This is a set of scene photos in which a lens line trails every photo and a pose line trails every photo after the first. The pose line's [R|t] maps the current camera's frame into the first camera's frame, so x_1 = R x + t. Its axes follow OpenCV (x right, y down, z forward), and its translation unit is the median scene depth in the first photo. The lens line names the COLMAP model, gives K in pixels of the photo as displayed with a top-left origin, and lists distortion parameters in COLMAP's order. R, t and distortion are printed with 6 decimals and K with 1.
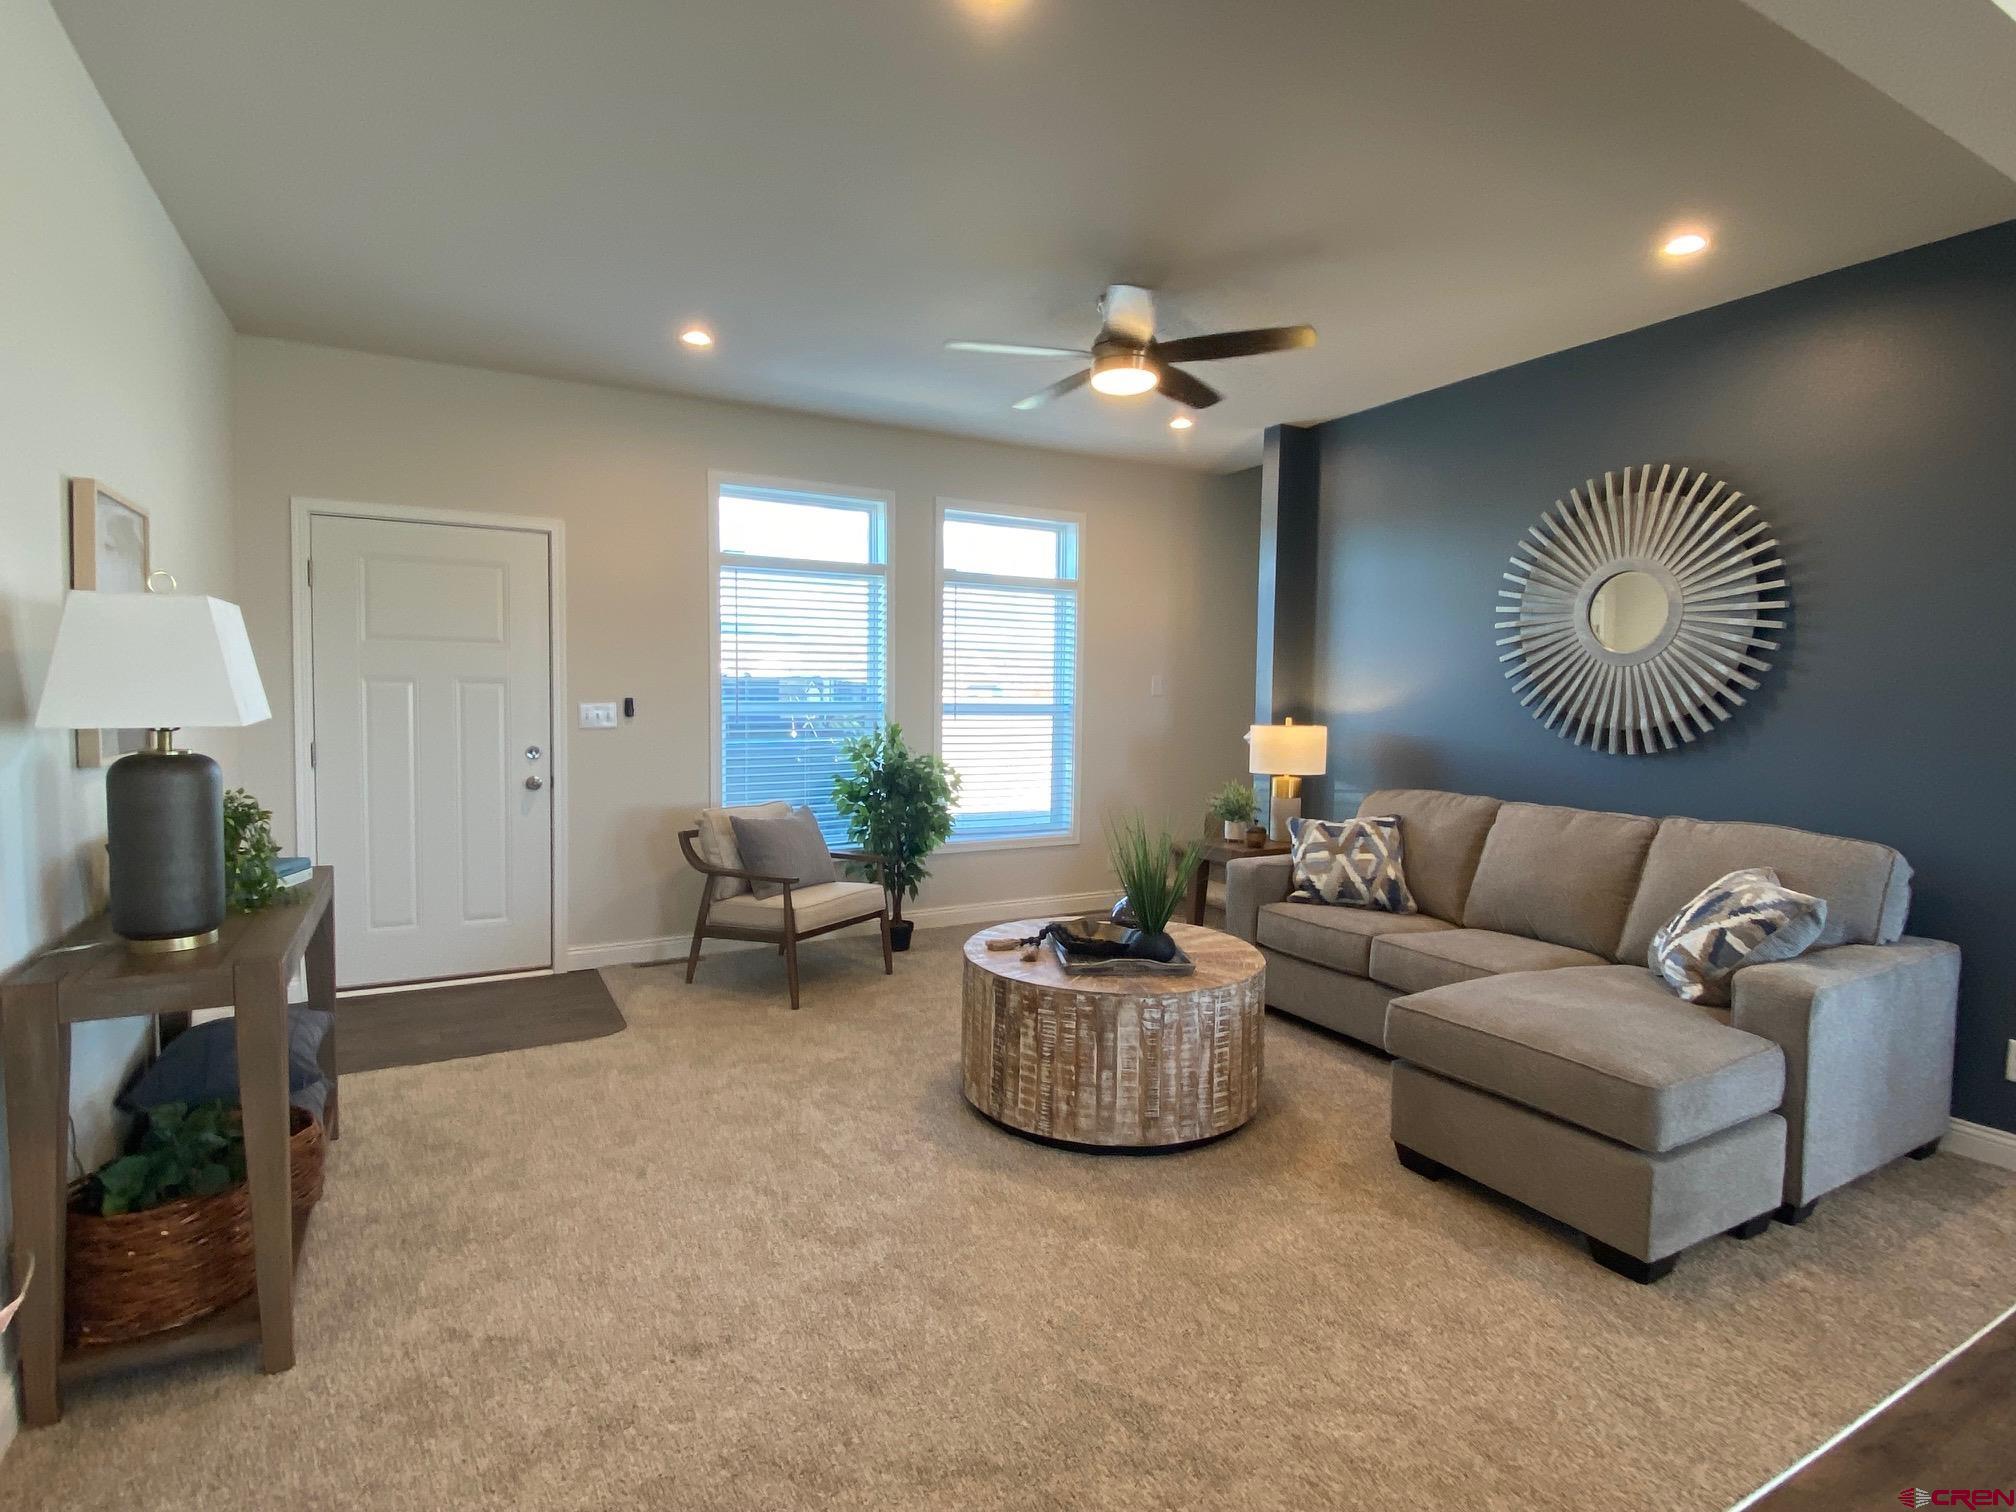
lens RADIAL K [[1011.3, 0, 1007.5], [0, 1011.3, 755.1], [0, 0, 1]] dist [0.025078, -0.003520]
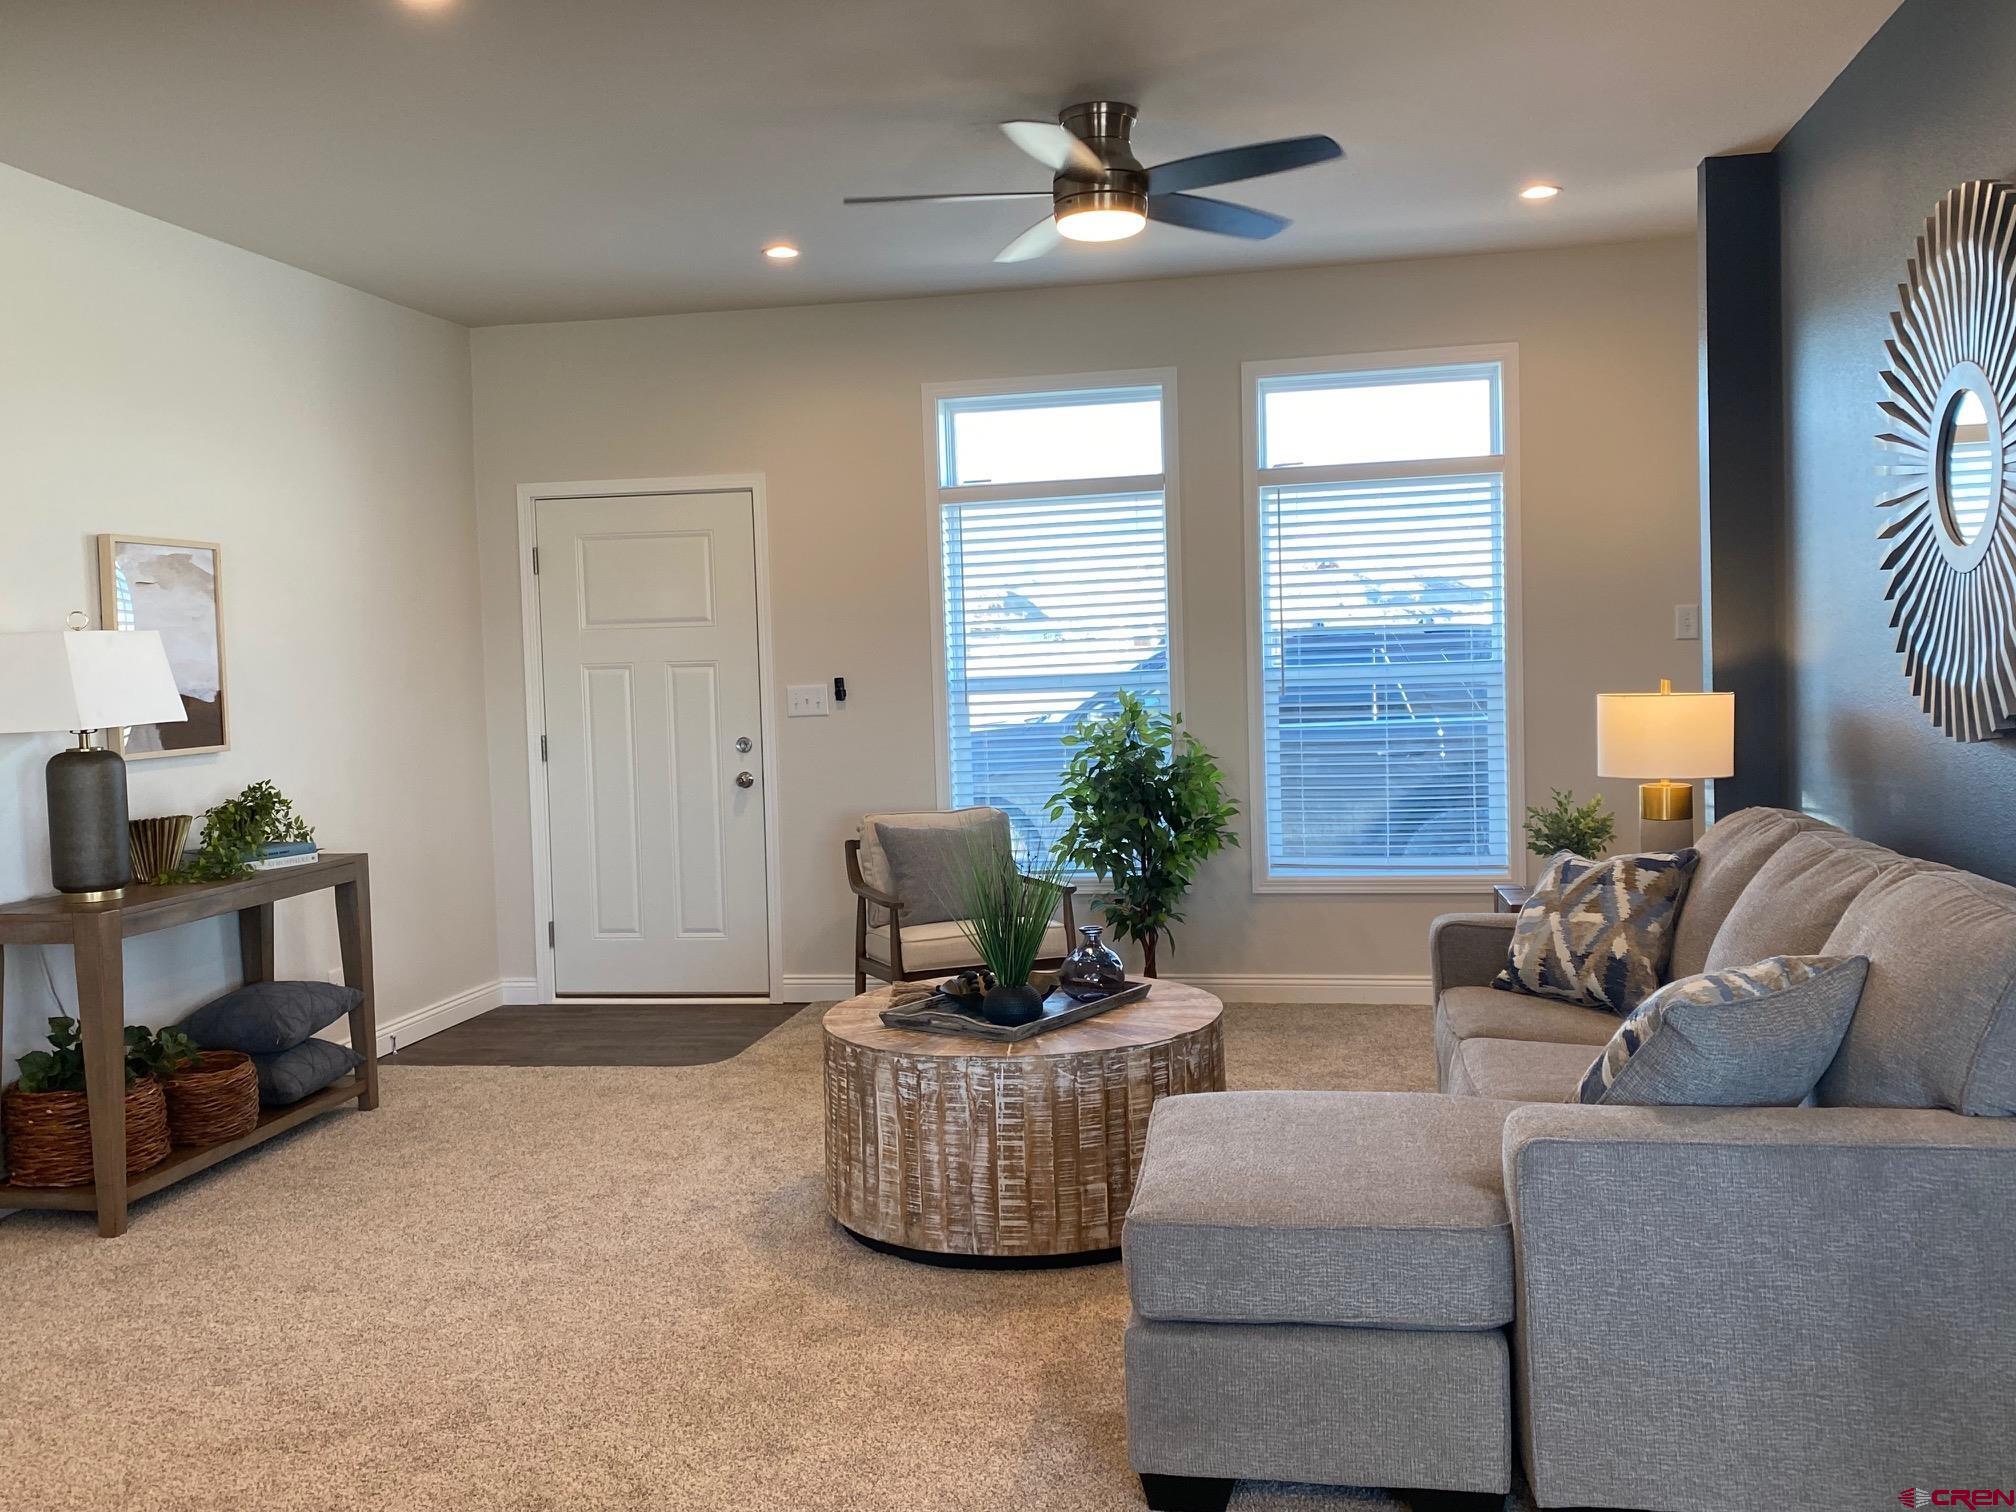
lens RADIAL K [[1704.0, 0, 1005.1], [0, 1704.0, 744.8], [0, 0, 1]] dist [0.032503, 0.038346]
pose [[0.781179, -0.003124, -0.624300, 1.007211], [0.003344, 0.999994, -0.000819, -0.001149], [0.624299, -0.001448, 0.781184, 0.018115]]
